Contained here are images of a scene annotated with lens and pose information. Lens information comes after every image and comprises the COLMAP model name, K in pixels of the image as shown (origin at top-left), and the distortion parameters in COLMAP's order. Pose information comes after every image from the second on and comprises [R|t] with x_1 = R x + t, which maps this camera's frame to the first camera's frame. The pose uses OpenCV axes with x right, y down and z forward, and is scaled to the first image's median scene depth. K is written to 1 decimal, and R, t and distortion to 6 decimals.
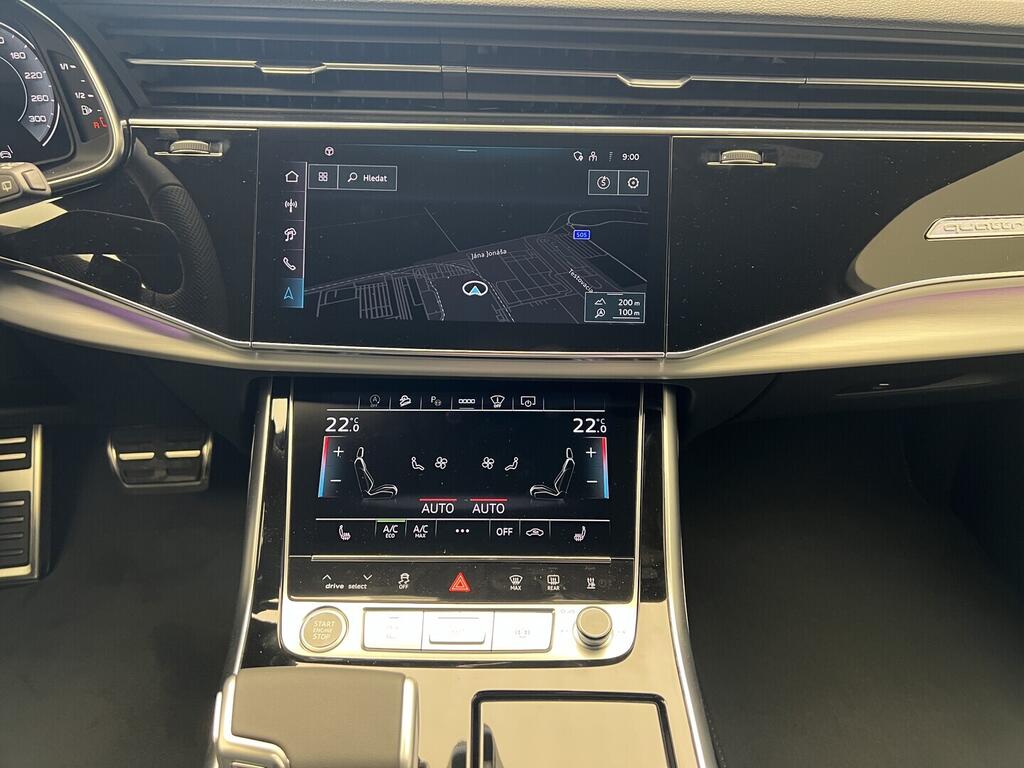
lens RADIAL K [[813.0, 0, 511.3], [0, 813.0, 381.7], [0, 0, 1]] dist [0.040668, -0.055018]
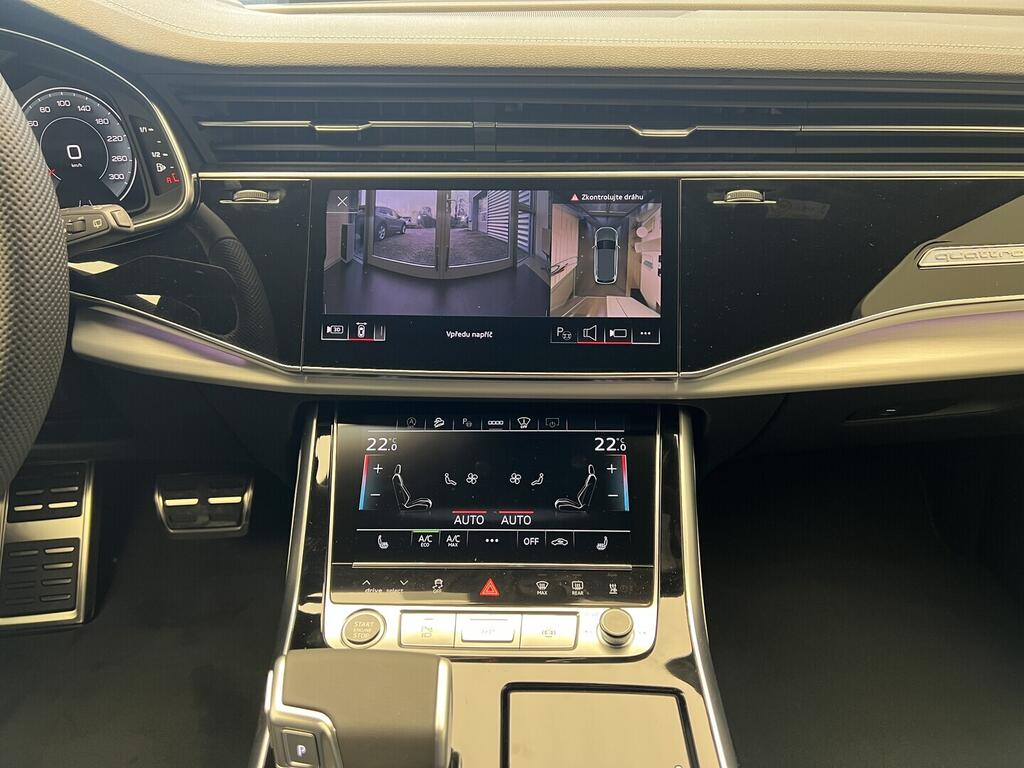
lens RADIAL K [[813.0, 0, 506.6], [0, 813.0, 384.3], [0, 0, 1]] dist [0.040668, -0.055018]
pose [[0.999216, -0.006180, -0.039108, 0.002305], [0.002467, 0.995540, -0.094303, 0.078992], [0.039516, 0.094133, 0.994775, -0.083373]]
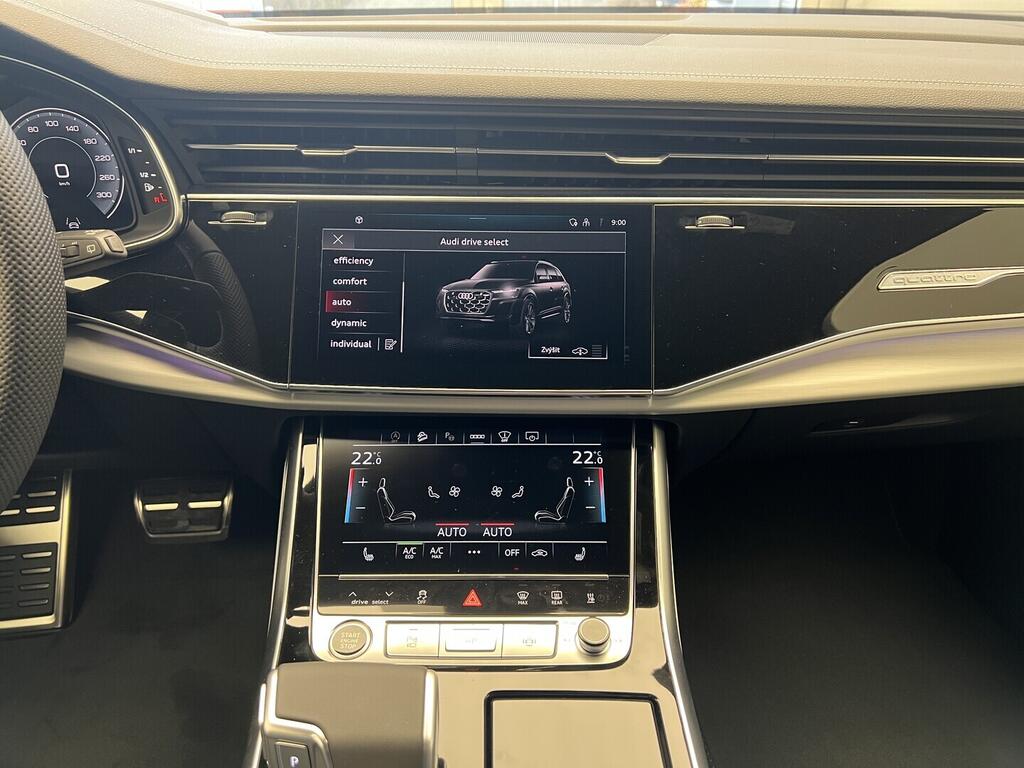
lens RADIAL K [[813.0, 0, 506.6], [0, 813.0, 373.2], [0, 0, 1]] dist [0.040668, -0.055018]
pose [[0.999951, -0.006976, -0.007074, -0.006225], [0.006254, 0.995223, -0.097428, 0.048498], [0.007720, 0.097379, 0.995217, -0.128566]]
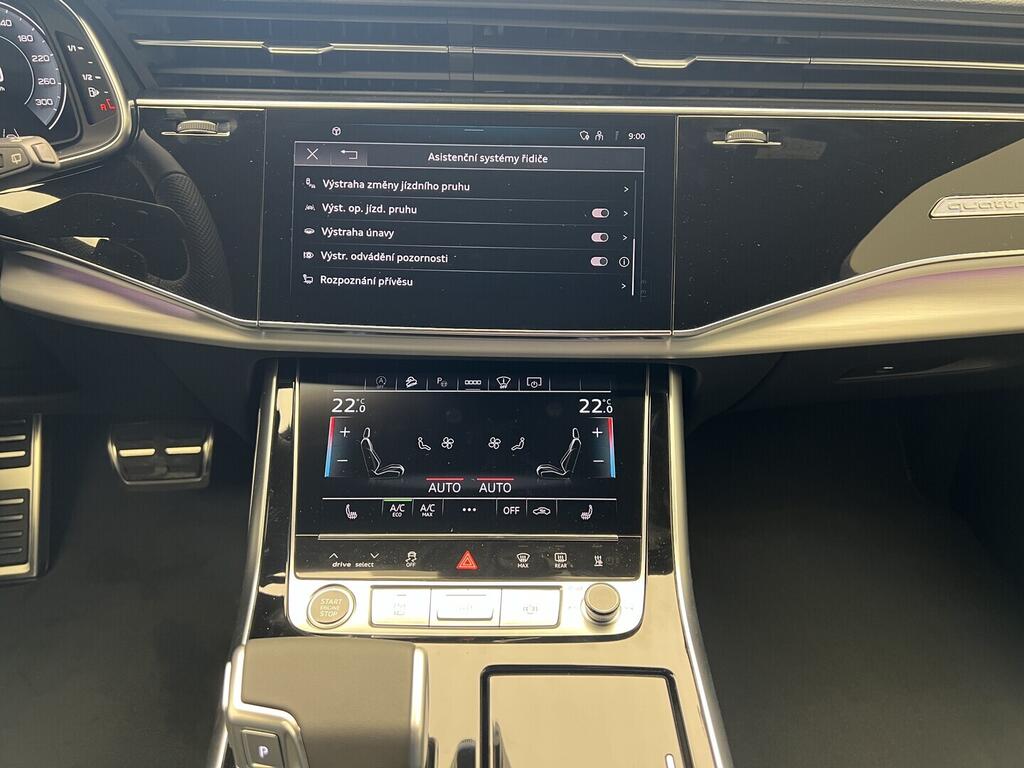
lens RADIAL K [[813.0, 0, 511.1], [0, 813.0, 384.7], [0, 0, 1]] dist [0.040668, -0.055018]
pose [[0.999988, -0.001125, 0.004783, -0.013076], [0.001186, 0.999917, -0.012804, 0.042101], [-0.004769, 0.012810, 0.999907, -0.000966]]
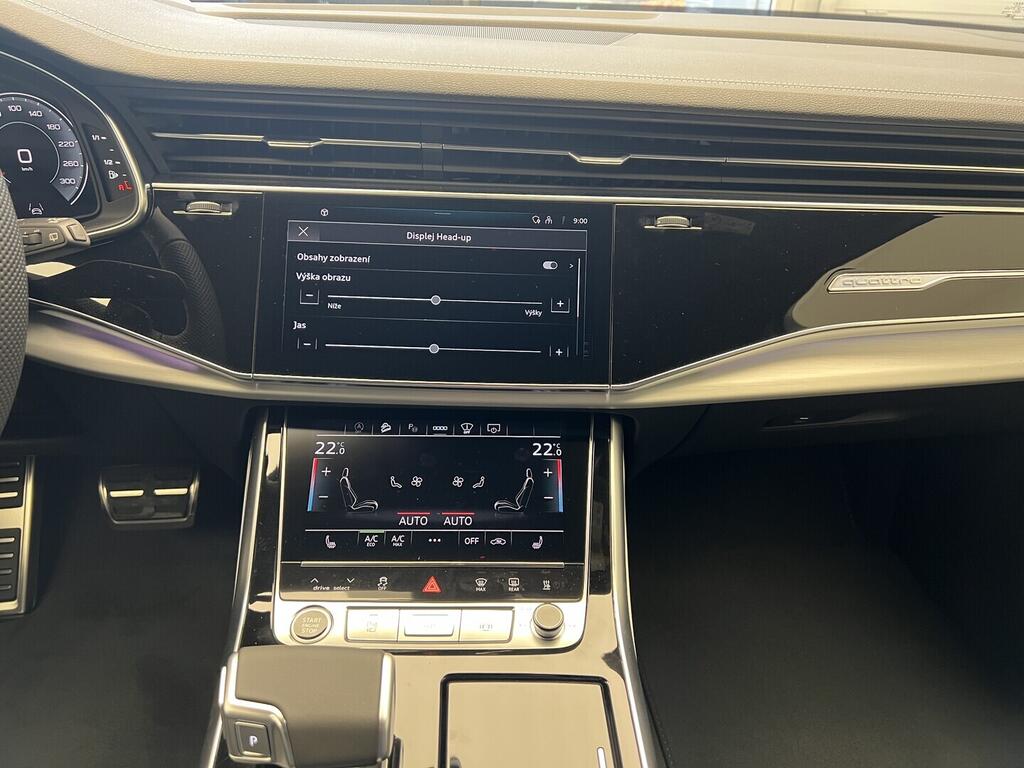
lens RADIAL K [[813.0, 0, 511.6], [0, 813.0, 382.3], [0, 0, 1]] dist [0.040668, -0.055018]
pose [[0.999507, 0.006815, 0.030646, 0.011103], [-0.004530, 0.997247, -0.074012, 0.046072], [-0.031066, 0.073836, 0.996786, -0.155763]]
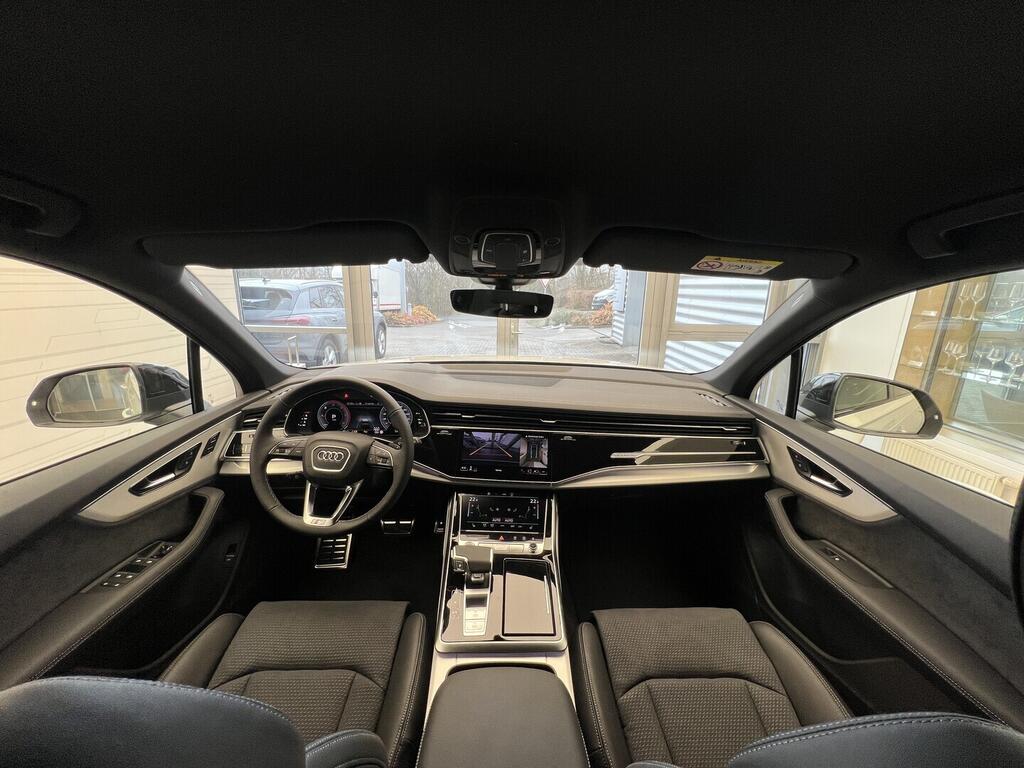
lens RADIAL K [[409.6, 0, 514.8], [0, 409.6, 383.5], [0, 0, 1]] dist [-0.004779, -0.000008]
pose [[0.999570, 0.028458, -0.007117, -0.003500], [-0.029191, 0.941028, -0.337067, 0.200934], [-0.002895, 0.337129, 0.941454, -1.171272]]
